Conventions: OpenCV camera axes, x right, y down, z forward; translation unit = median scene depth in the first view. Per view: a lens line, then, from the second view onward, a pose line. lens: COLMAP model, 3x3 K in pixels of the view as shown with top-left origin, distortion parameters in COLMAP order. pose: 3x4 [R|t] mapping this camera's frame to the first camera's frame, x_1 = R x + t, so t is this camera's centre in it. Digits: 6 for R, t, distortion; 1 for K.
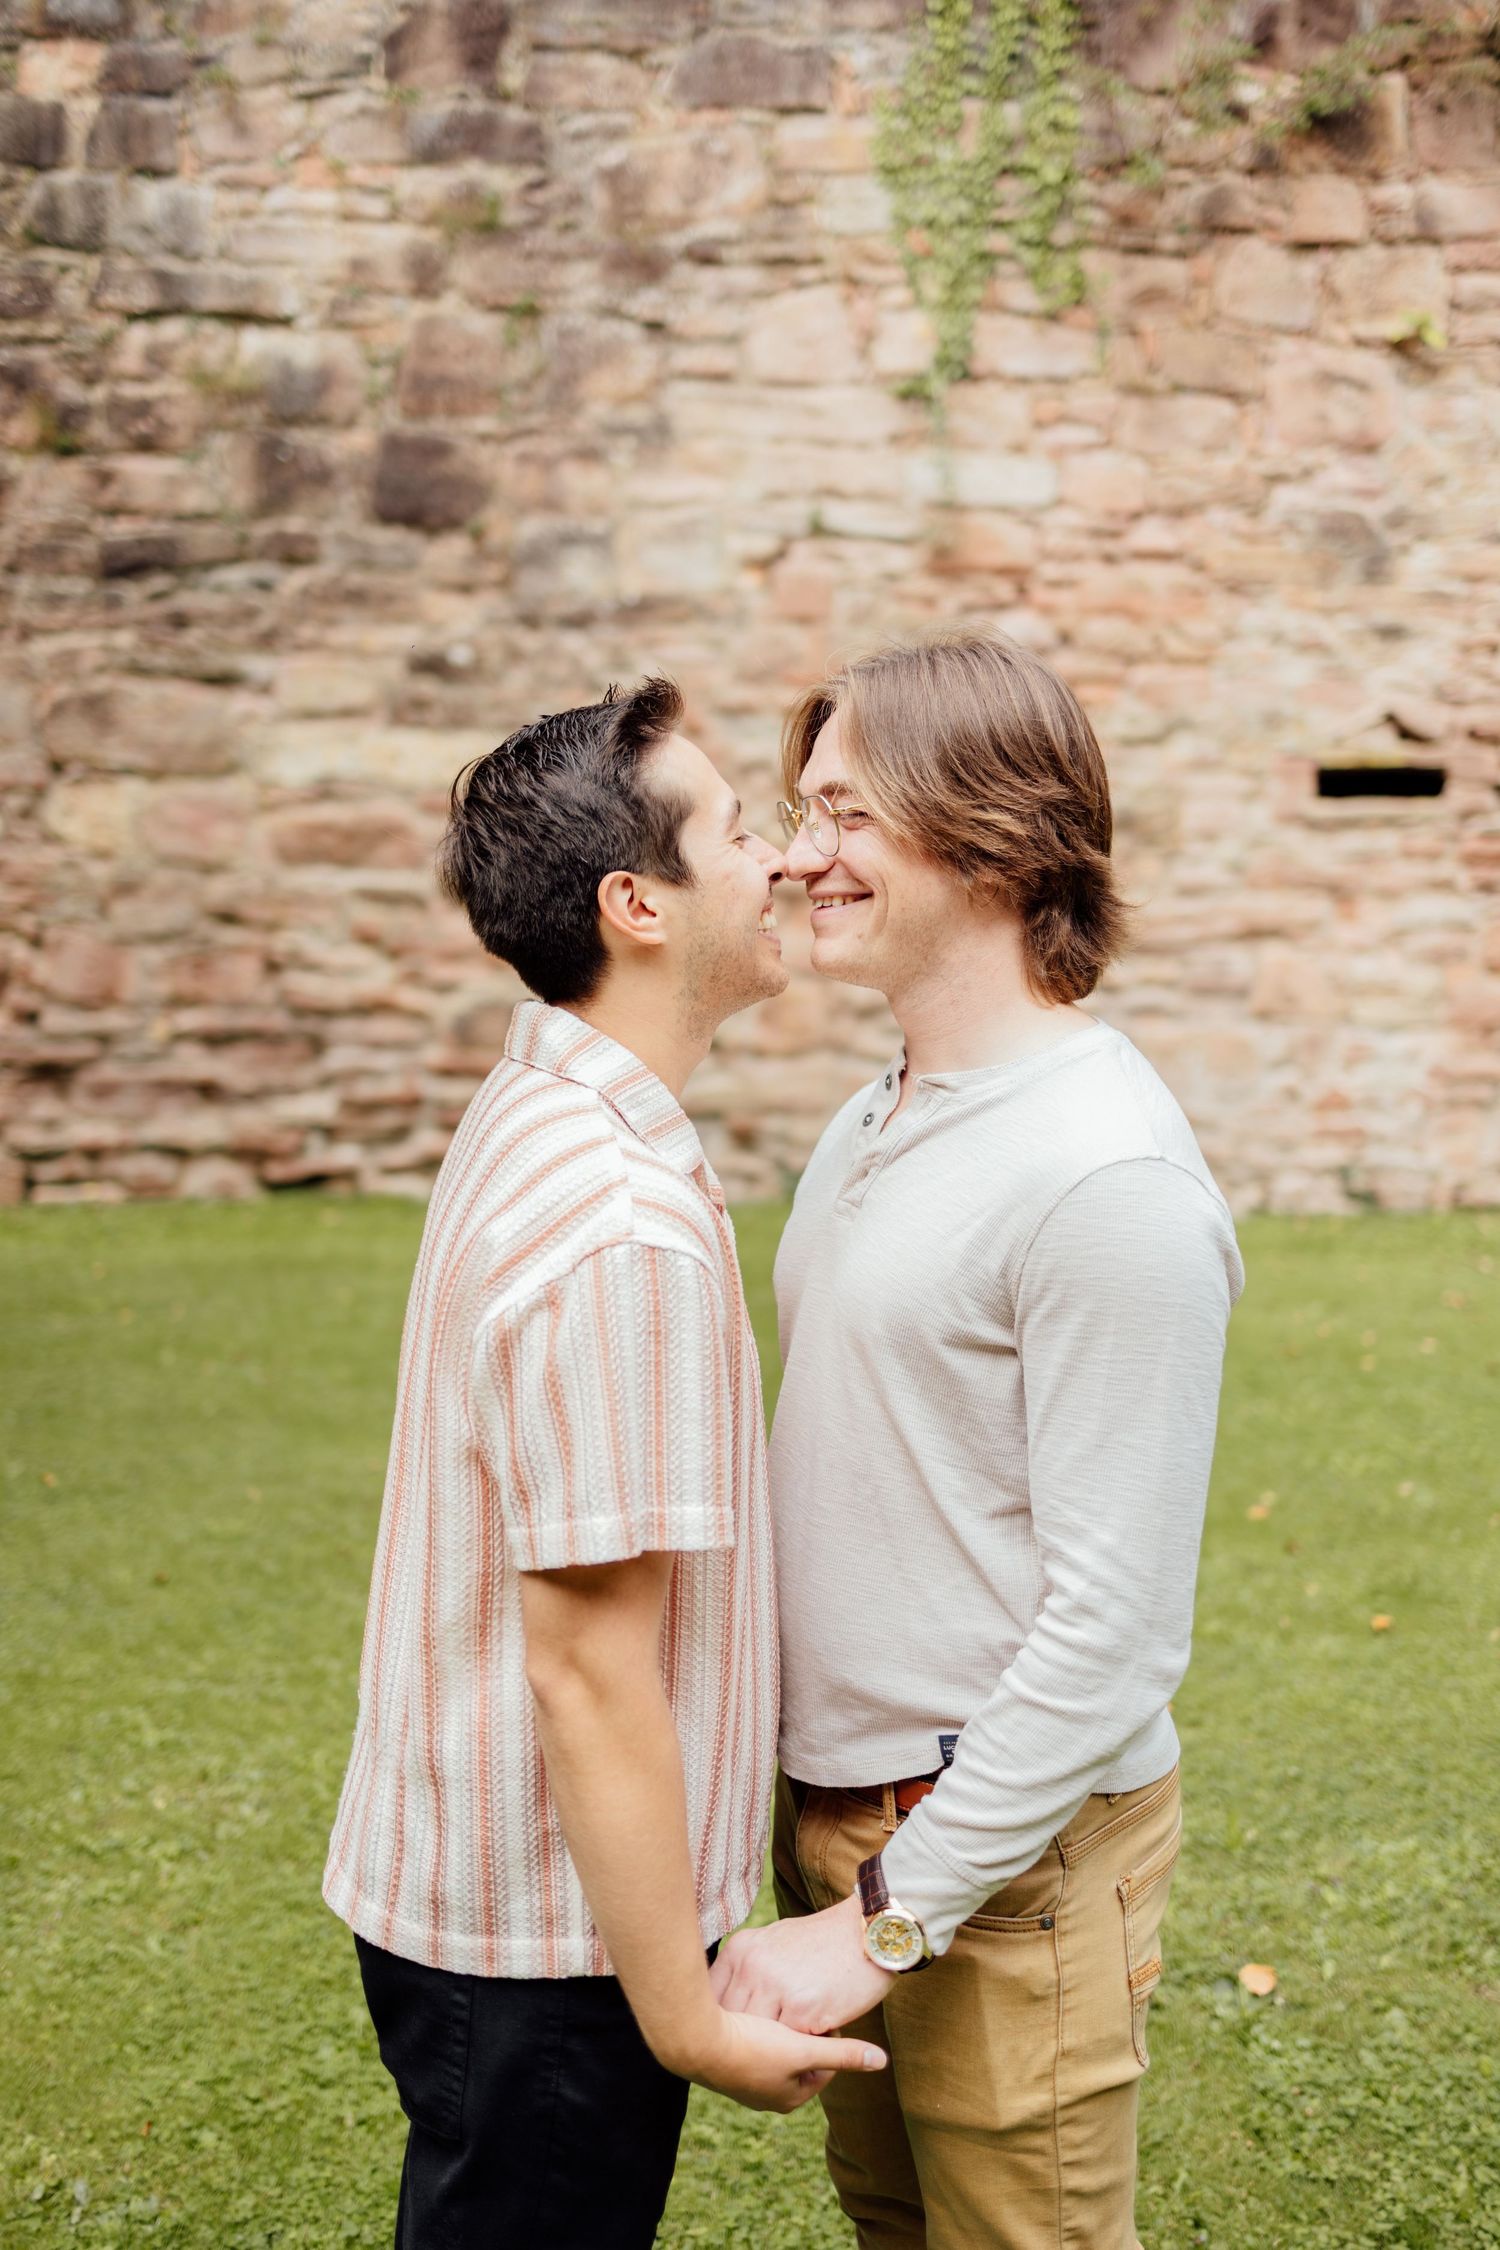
lens RADIAL K [[2351.6, 0, 750.0], [0, 2351.6, 1125.0], [0, 0, 1]] dist [0.031178, -0.020653]
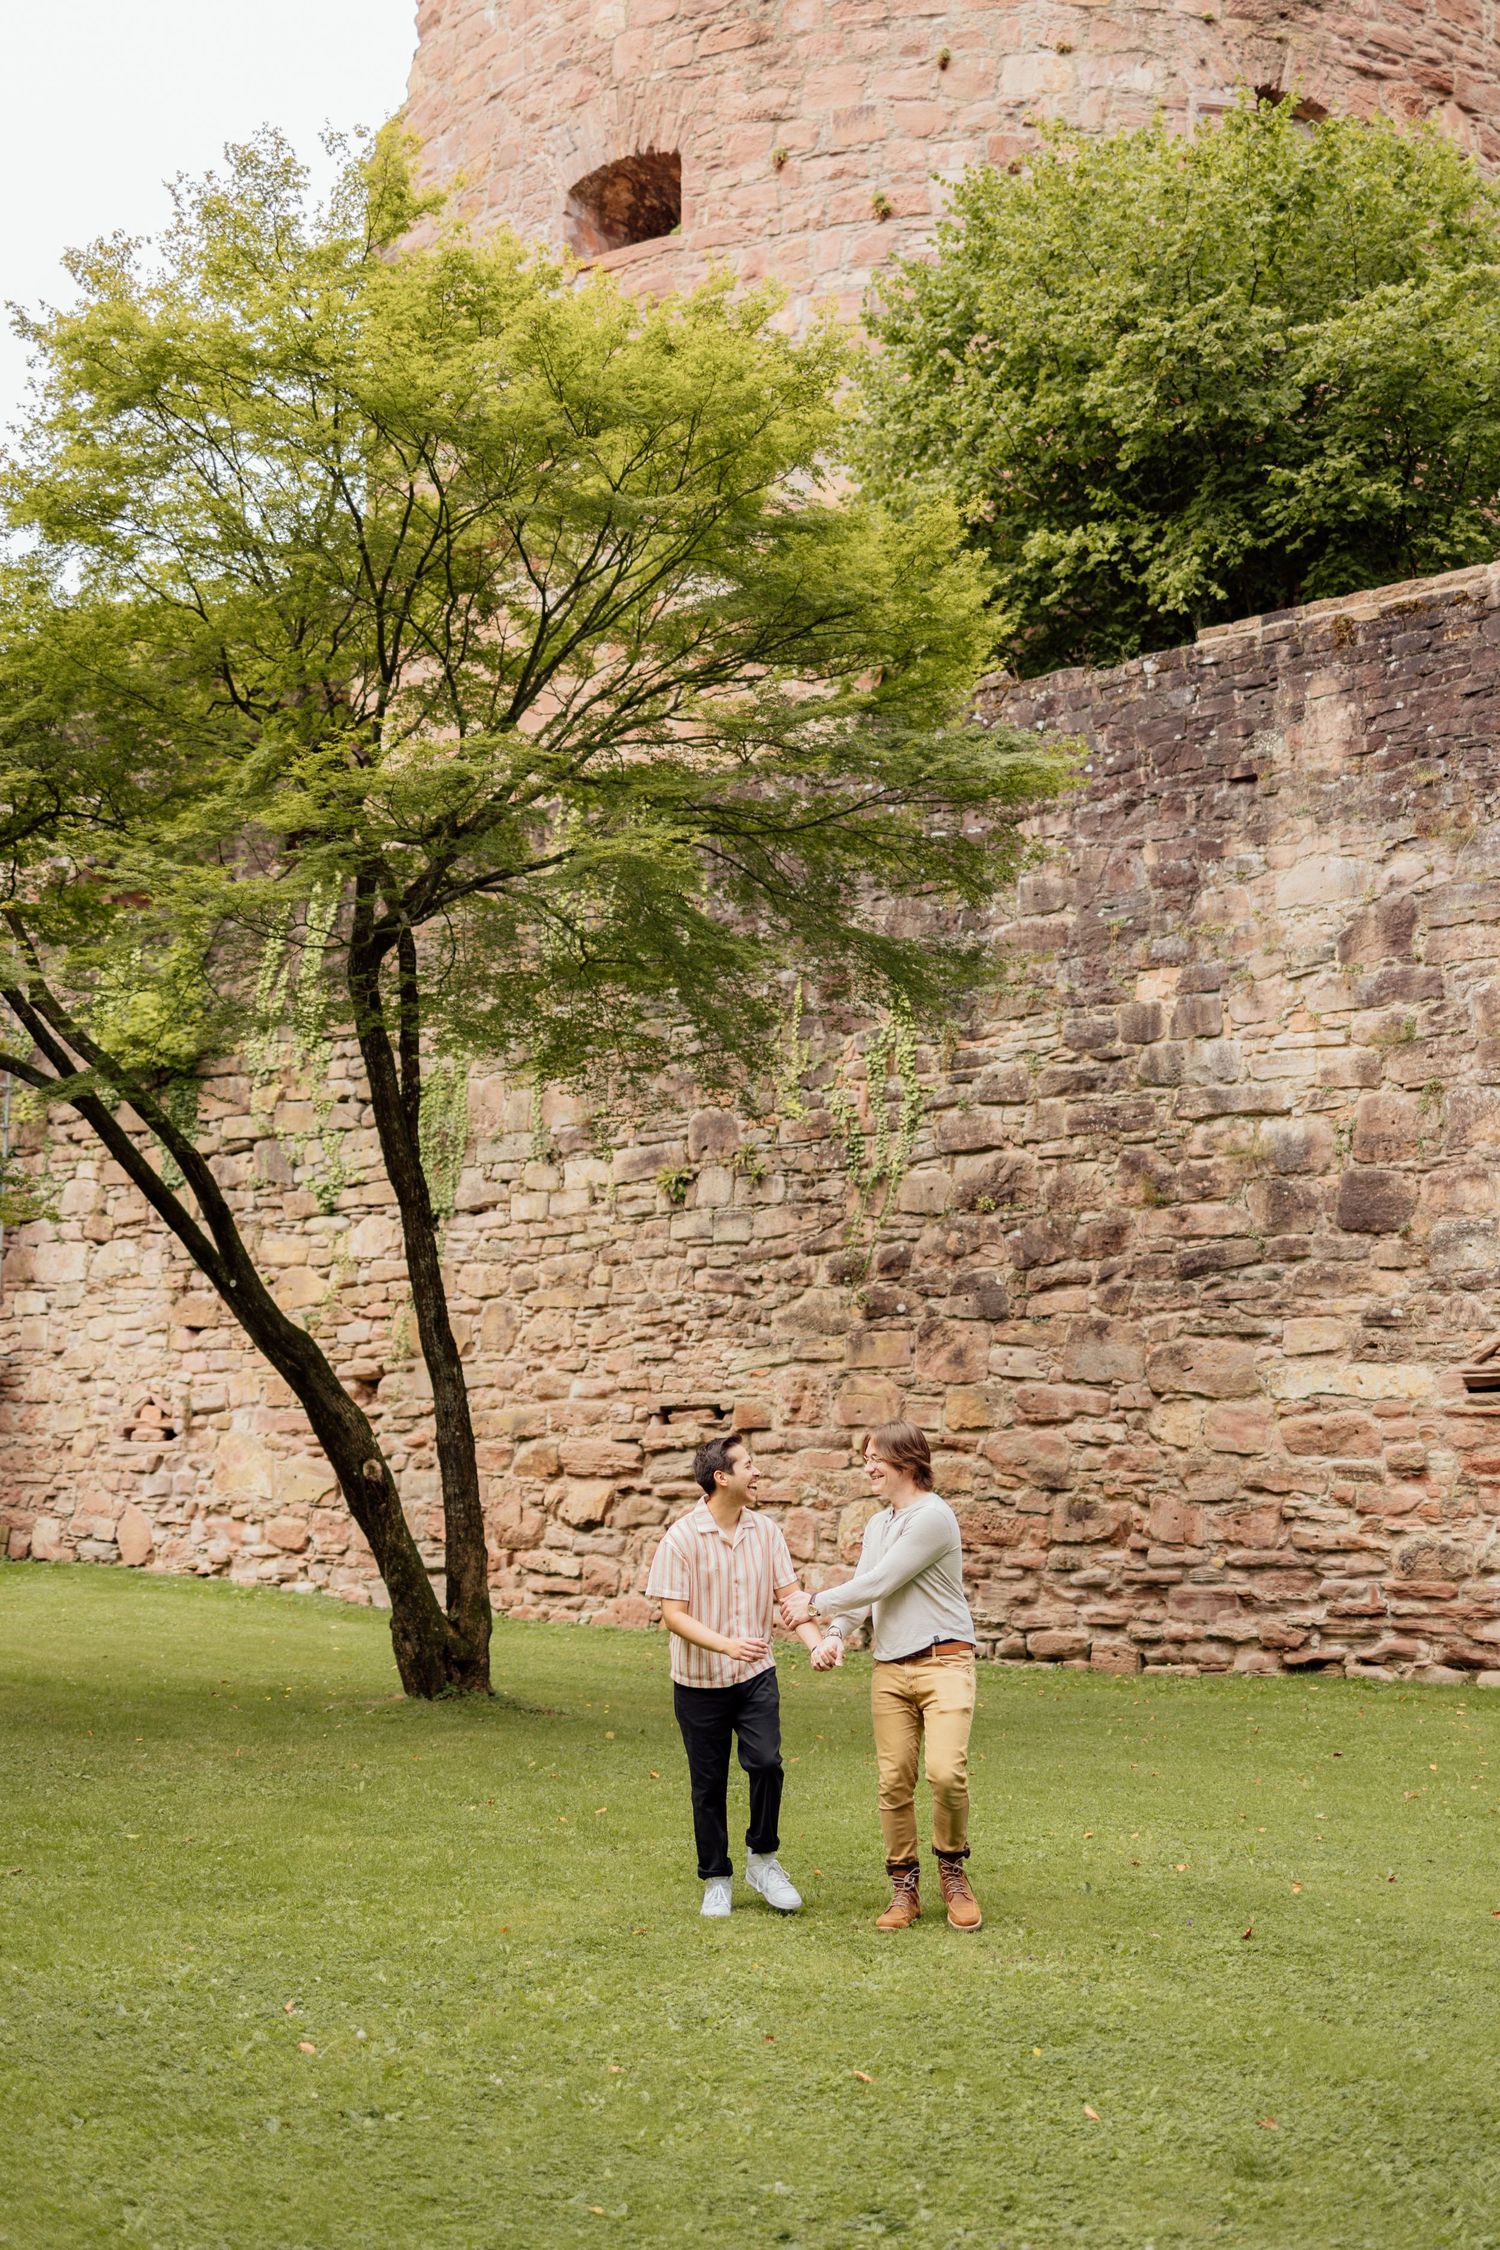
lens RADIAL K [[2351.6, 0, 750.0], [0, 2351.6, 1125.0], [0, 0, 1]] dist [0.031178, -0.020653]
pose [[0.797818, -0.100830, -0.594407, 0.464058], [-0.045155, 0.973153, -0.225685, 0.045123], [0.601205, 0.206896, 0.771846, -0.452008]]
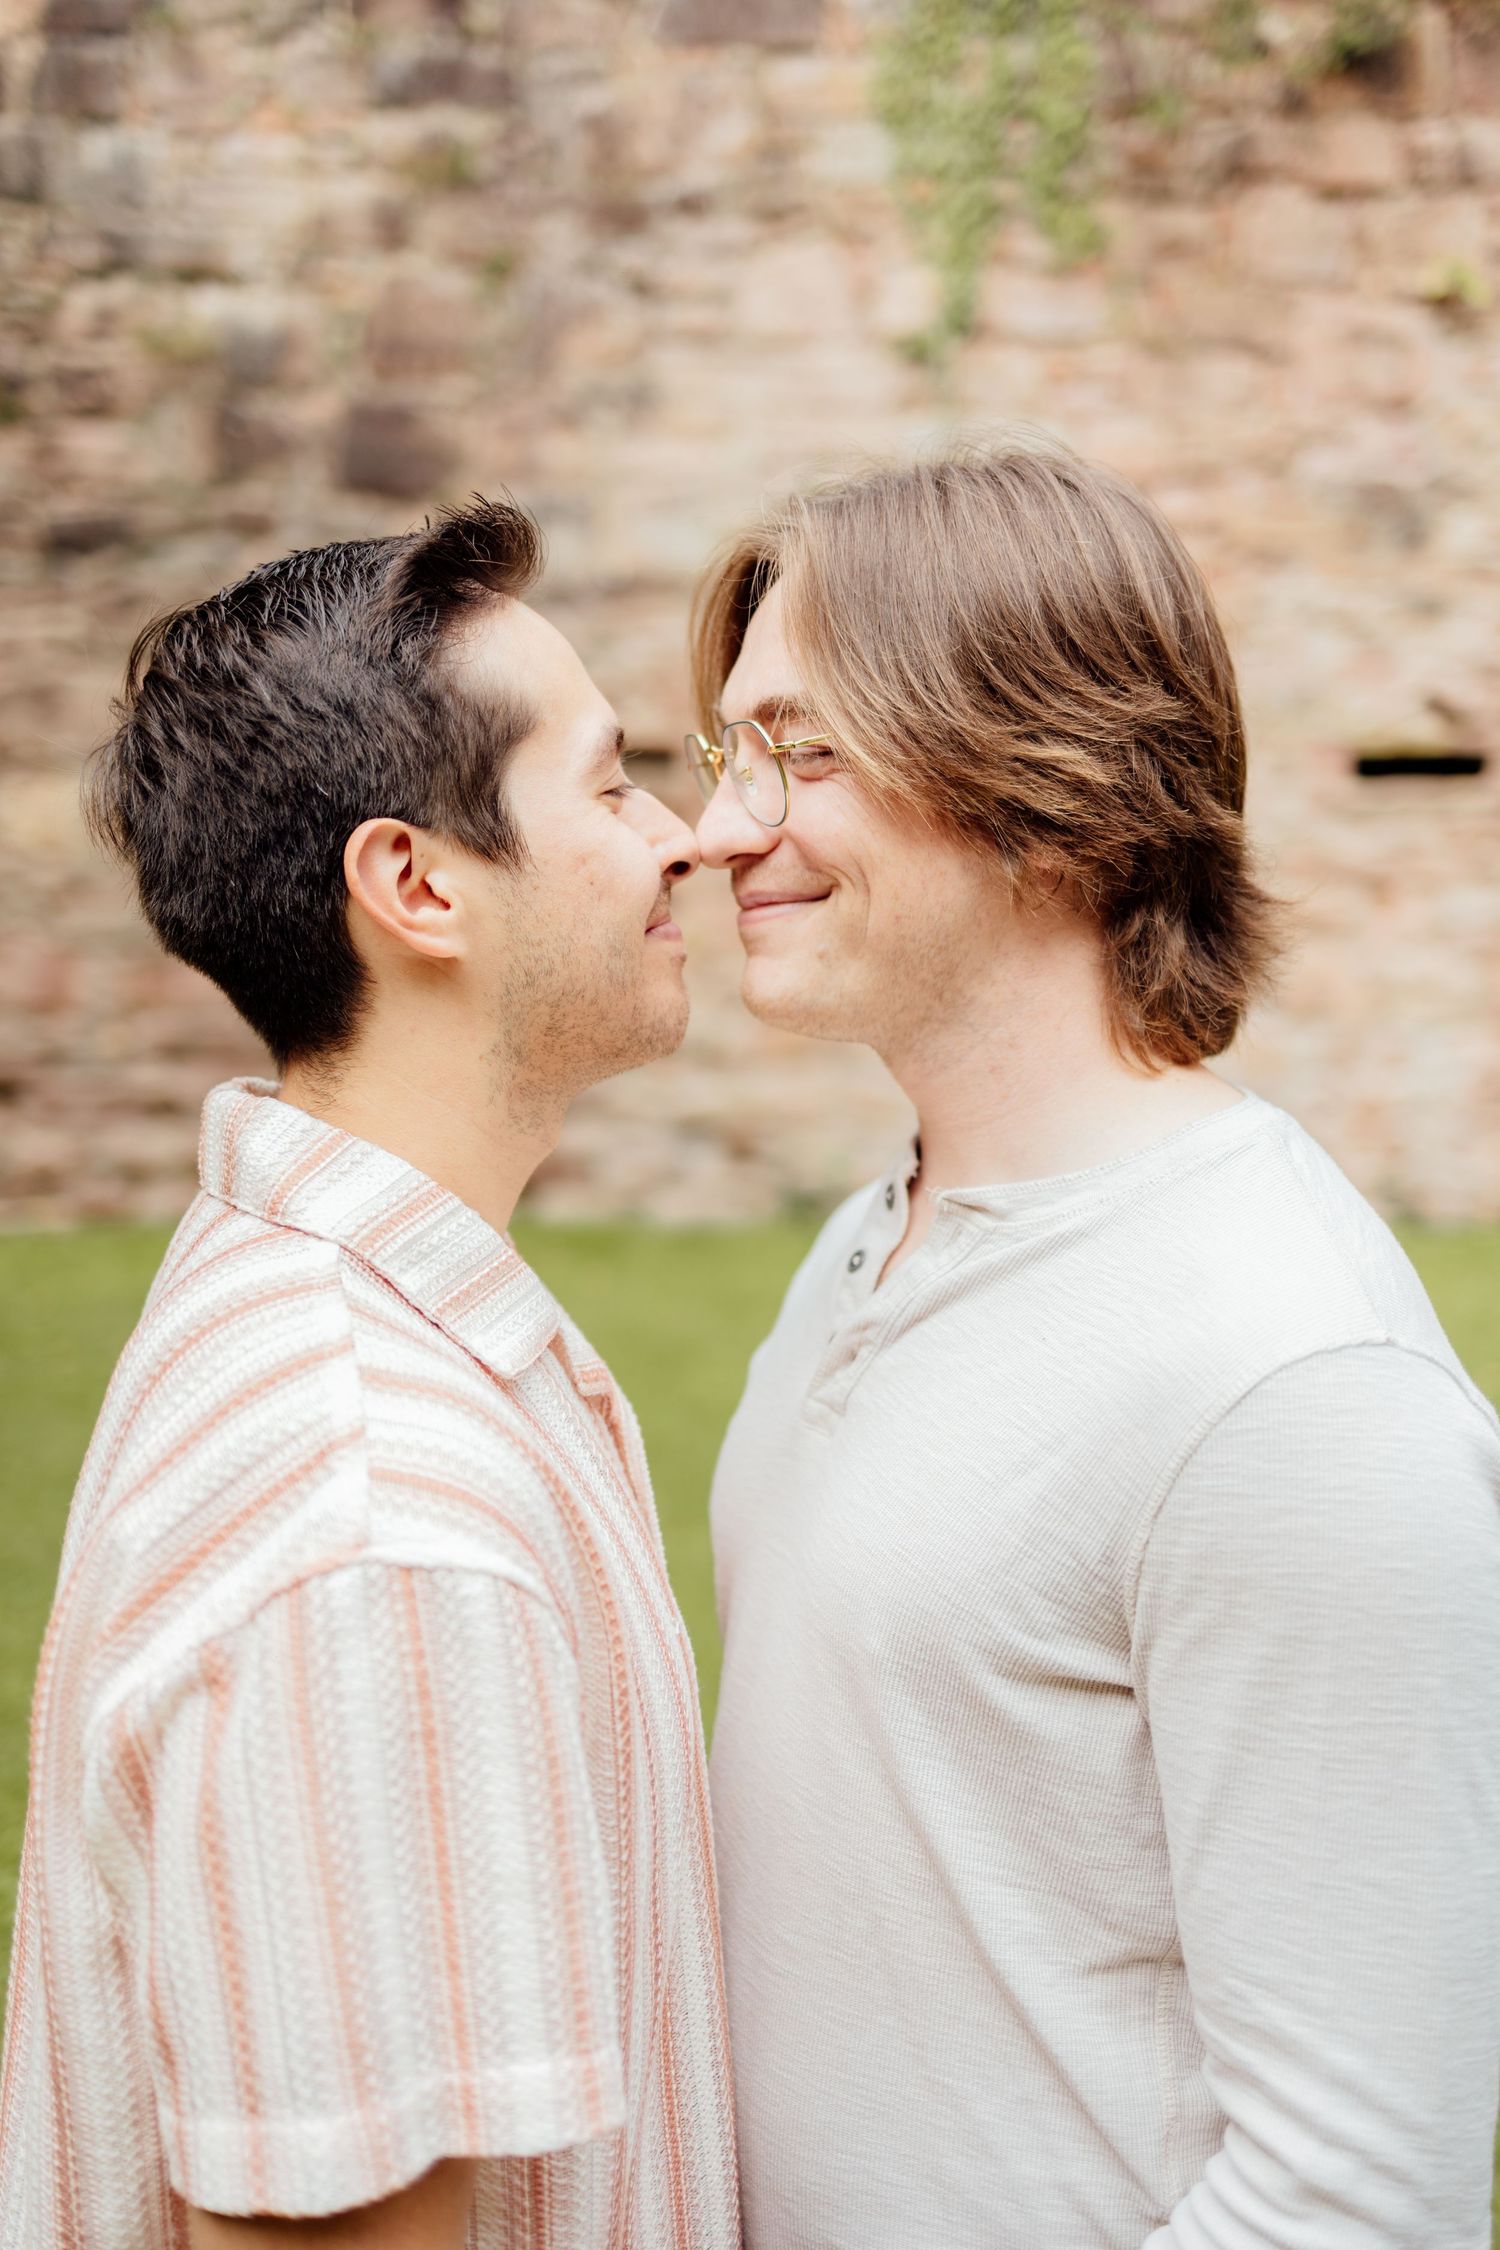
lens RADIAL K [[2351.6, 0, 750.0], [0, 2351.6, 1125.0], [0, 0, 1]] dist [0.031178, -0.020653]
pose [[0.999980, -0.005574, -0.003064, 0.004955], [0.005577, 0.999984, 0.001039, -0.006517], [0.003058, -0.001056, 0.999995, 0.067610]]
